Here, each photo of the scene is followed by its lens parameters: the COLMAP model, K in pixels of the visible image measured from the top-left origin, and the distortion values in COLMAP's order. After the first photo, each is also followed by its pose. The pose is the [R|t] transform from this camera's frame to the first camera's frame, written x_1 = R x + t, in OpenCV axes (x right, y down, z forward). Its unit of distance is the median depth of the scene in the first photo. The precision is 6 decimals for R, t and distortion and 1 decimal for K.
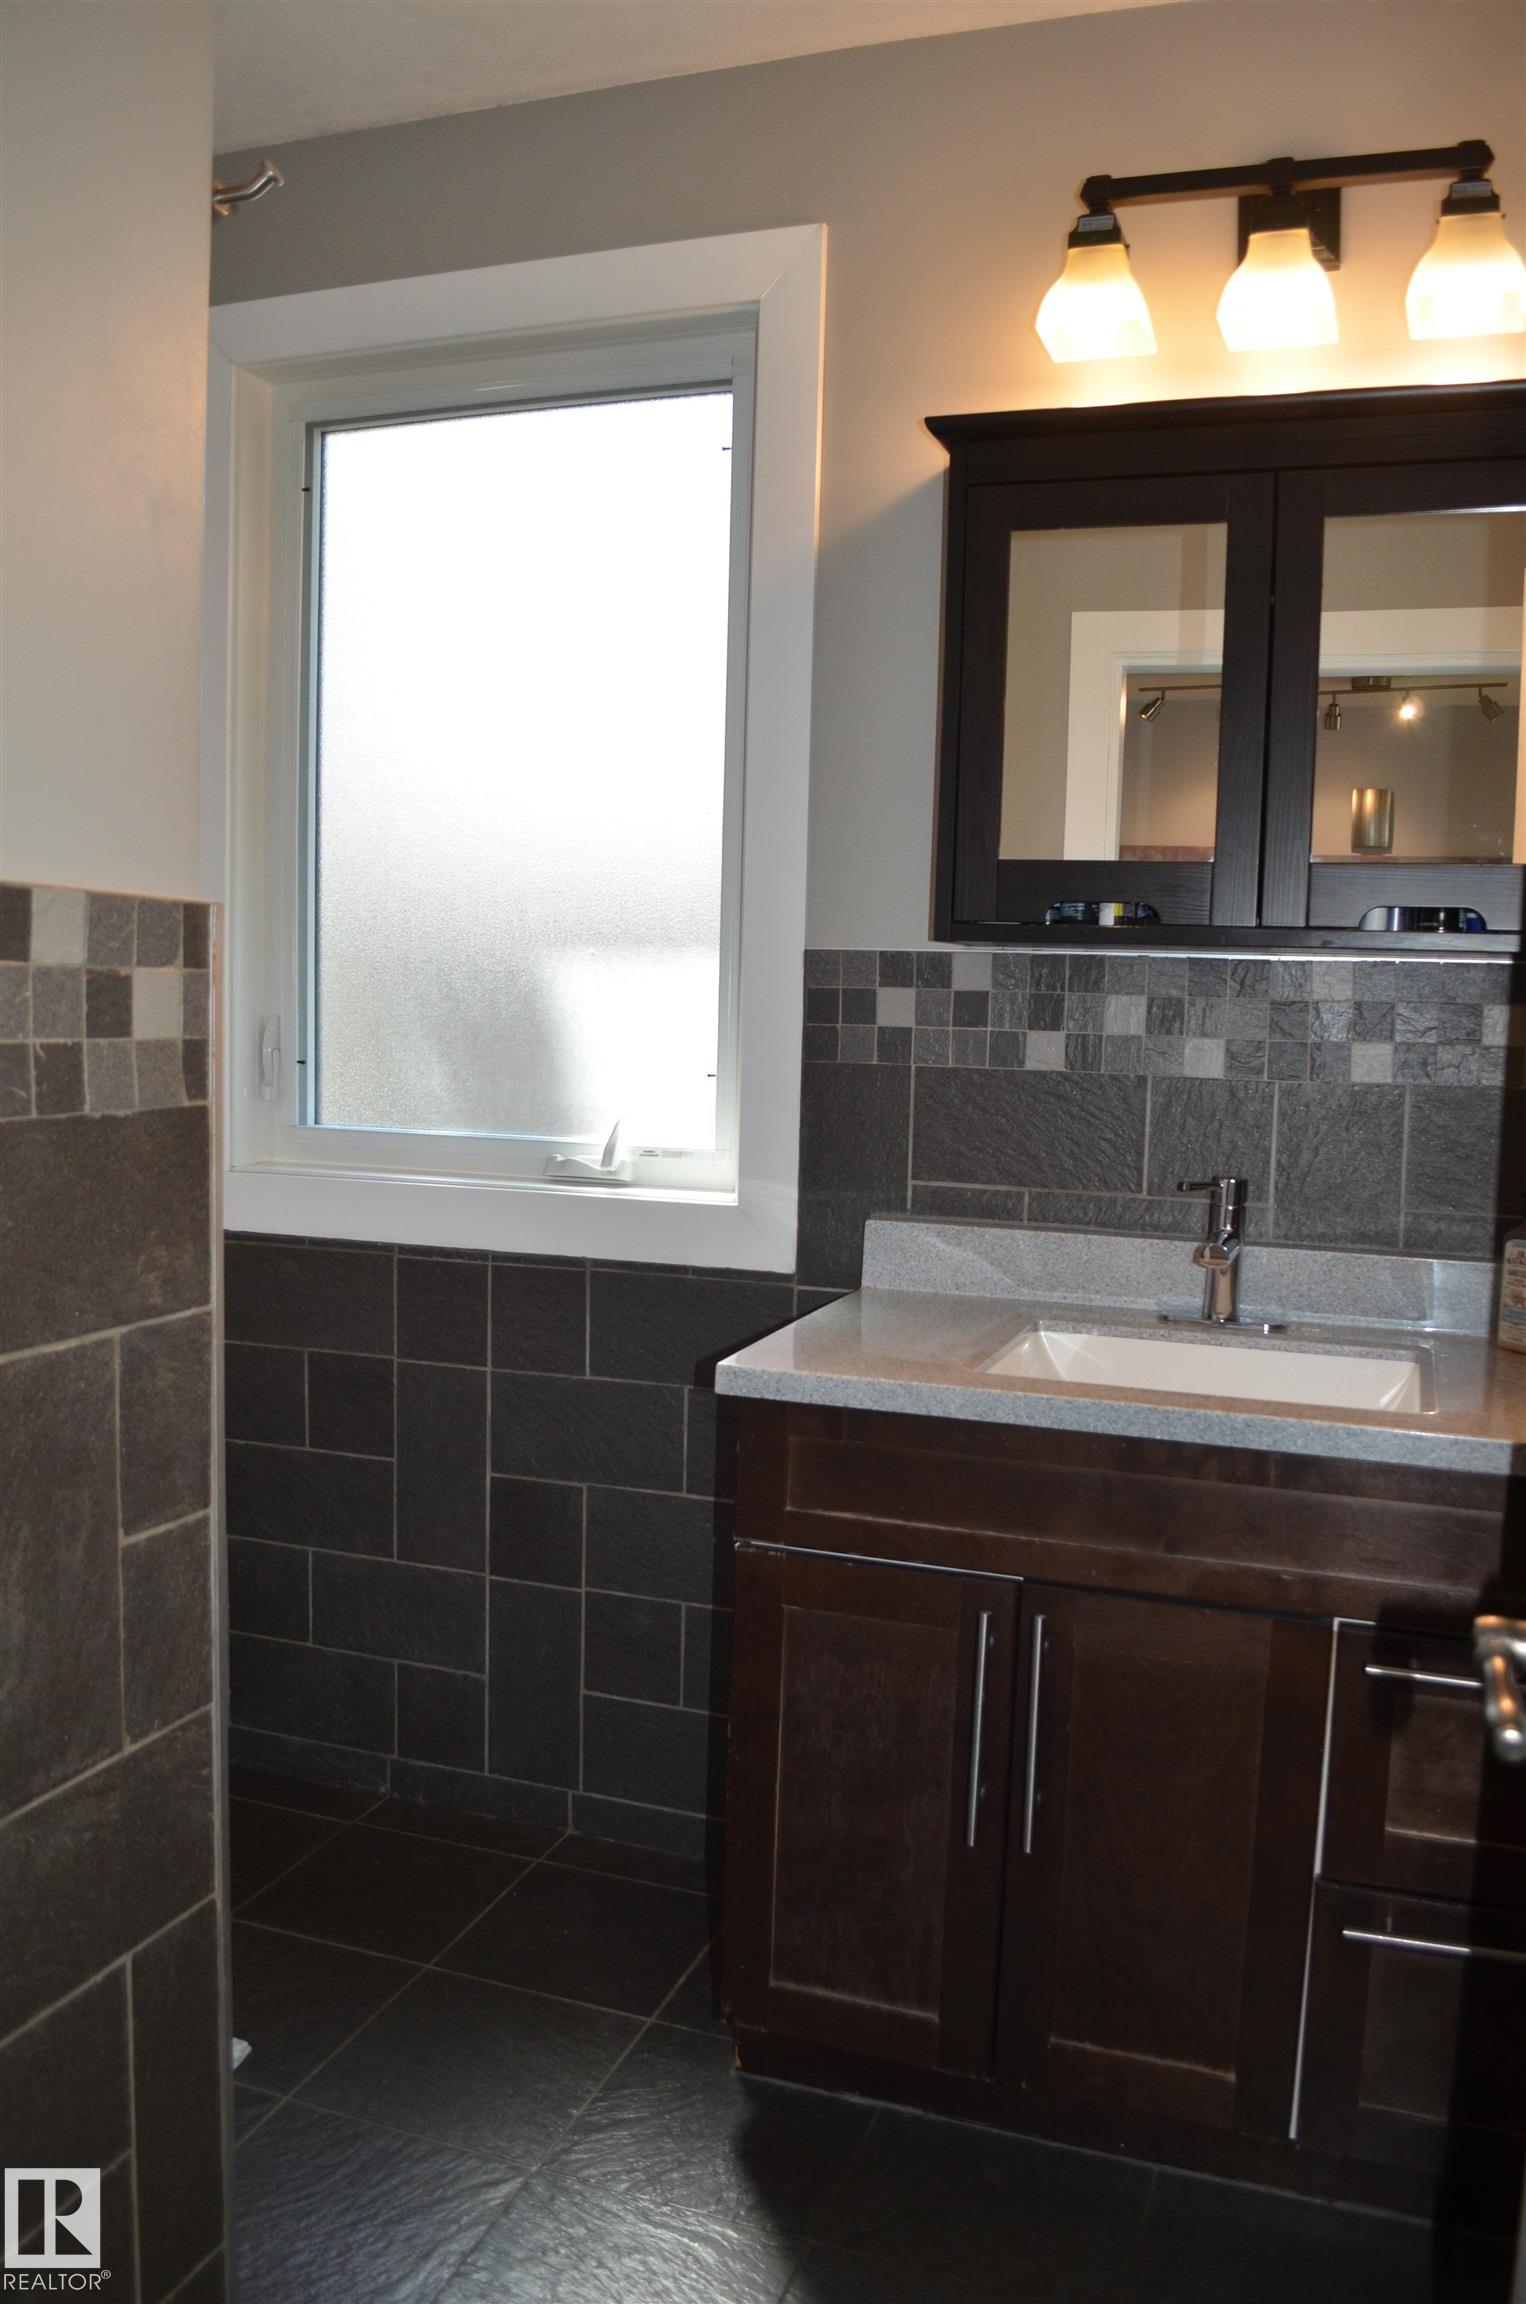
lens RADIAL K [[1808.0, 0, 763.0], [0, 1808.0, 1152.7], [0, 0, 1]] dist [-0.085750, 0.013560]
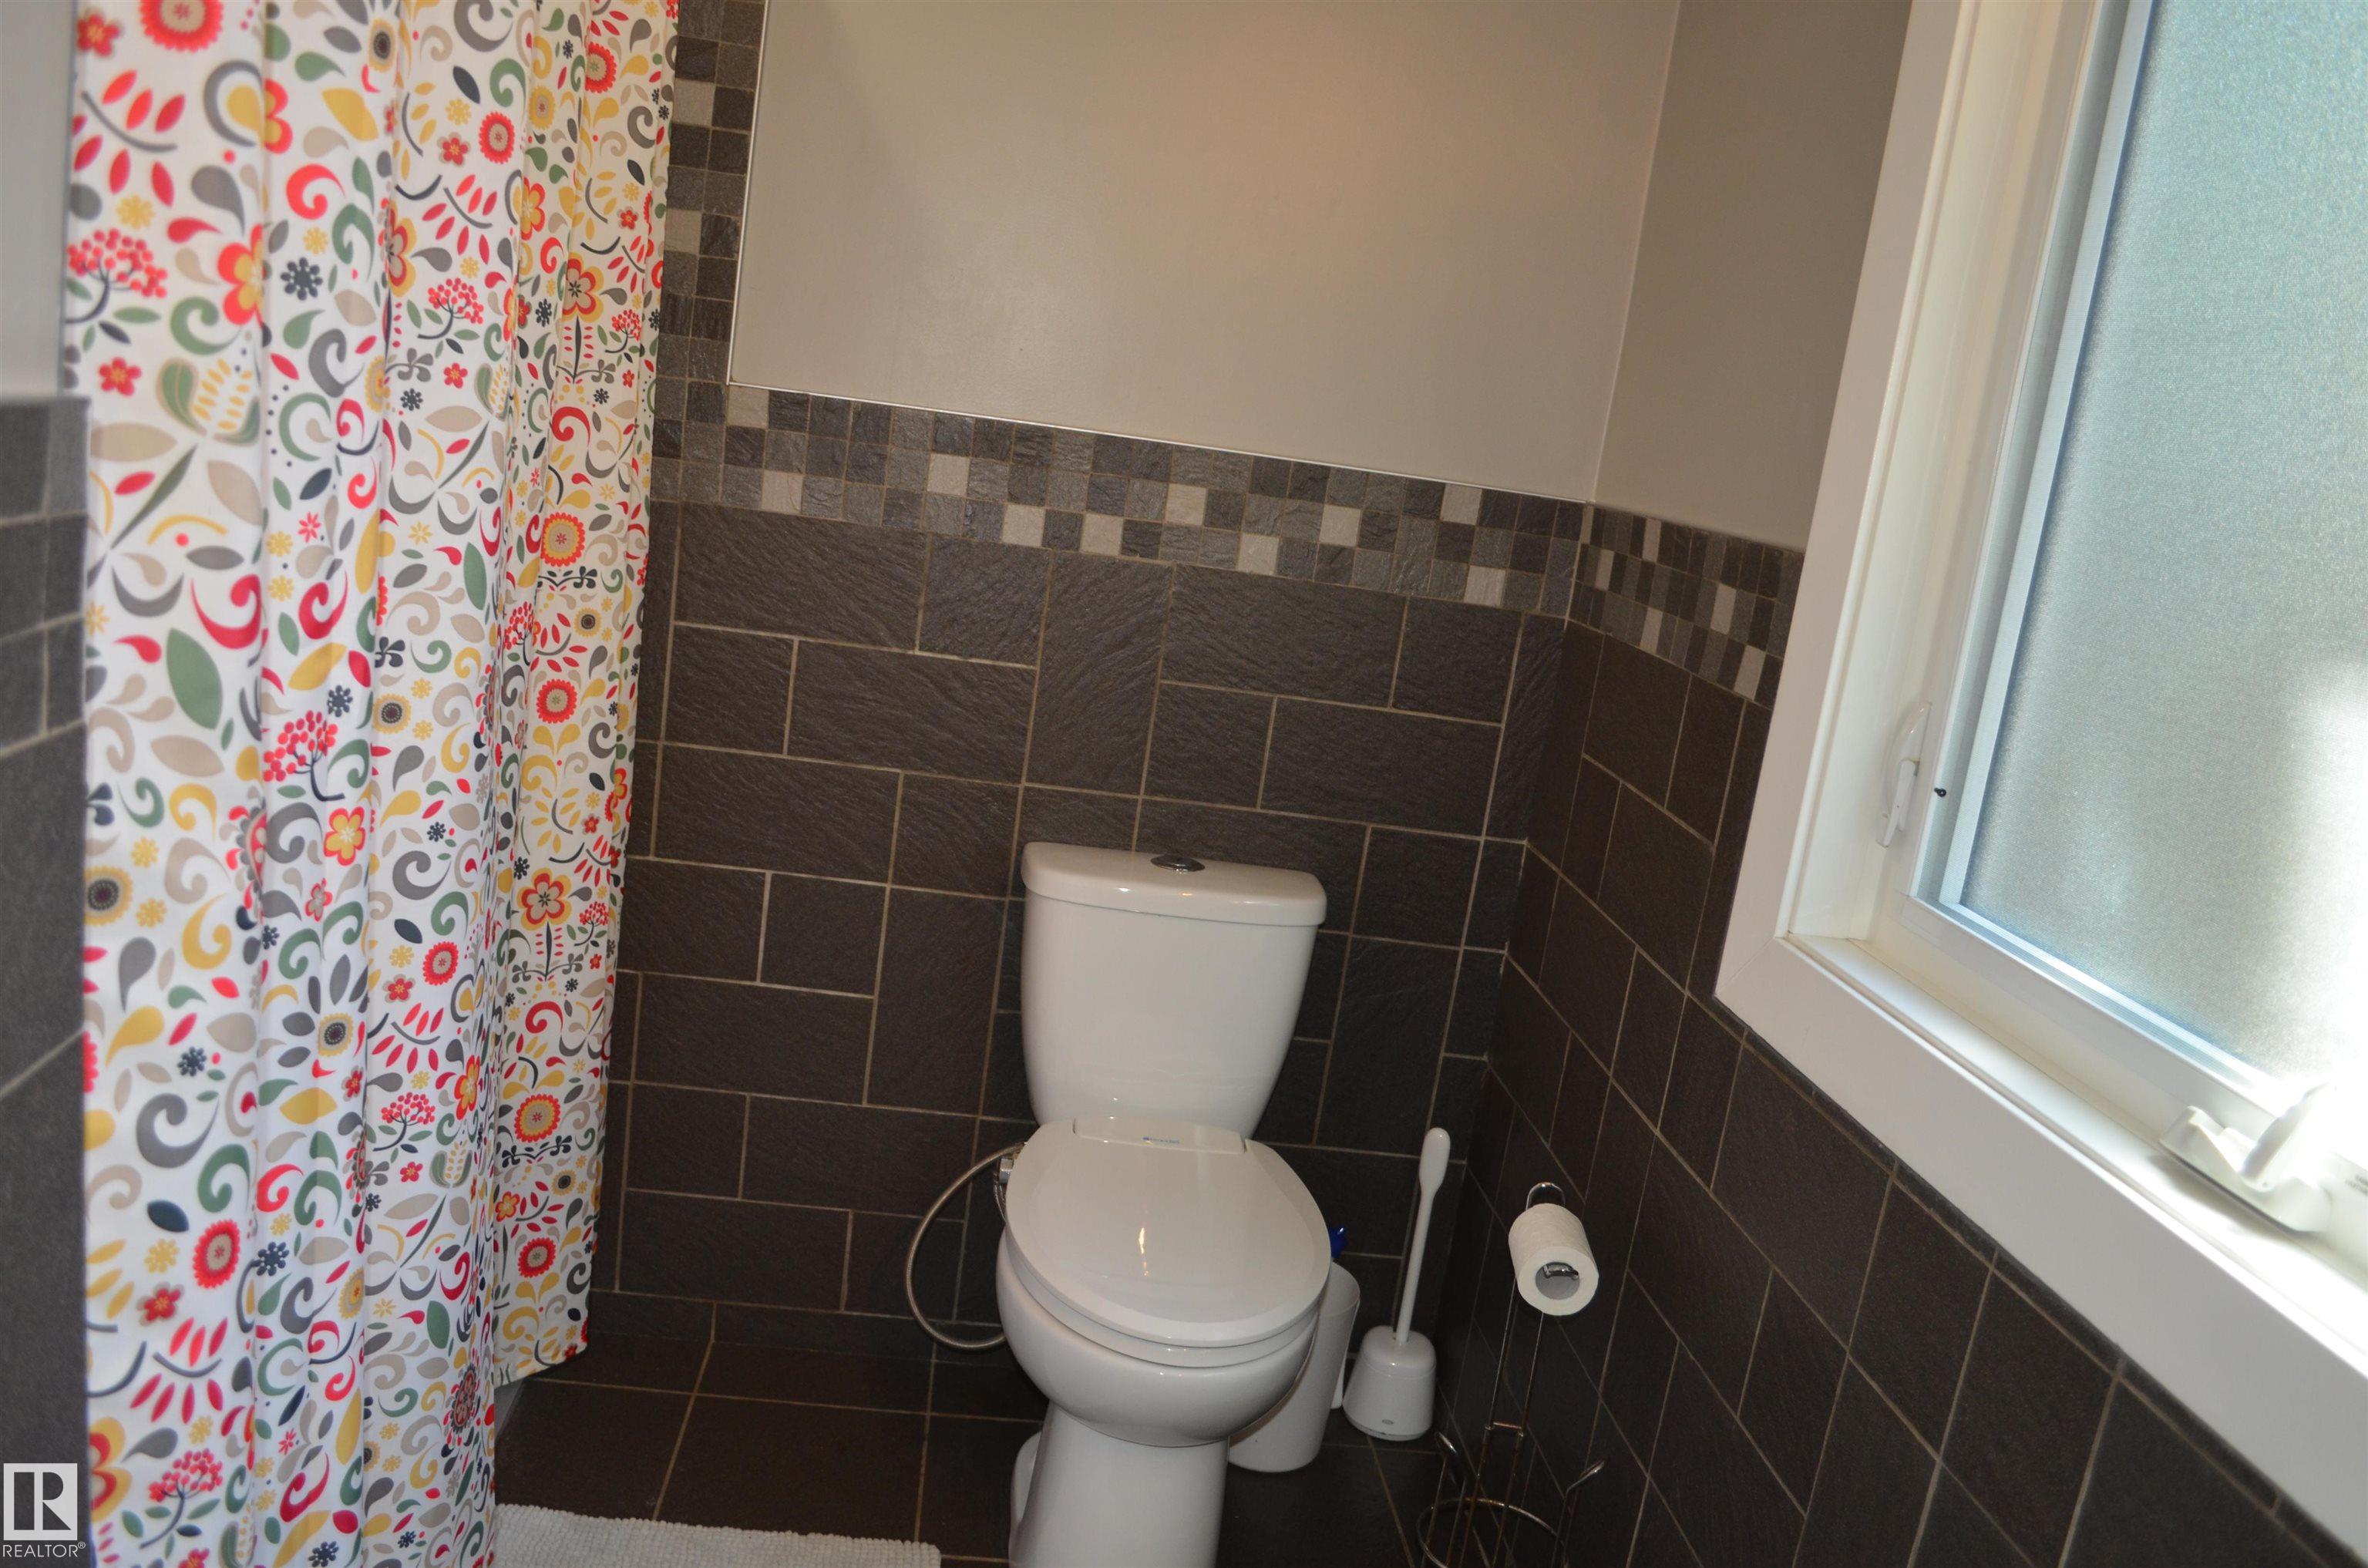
lens RADIAL K [[1858.3, 0, 1184.3], [0, 1858.3, 783.2], [0, 0, 1]] dist [-0.085750, 0.013560]
pose [[0.426814, 0.217728, -0.877738, 0.159313], [-0.205174, 0.968589, 0.140496, -0.090280], [0.880758, 0.120123, 0.458079, 0.551676]]
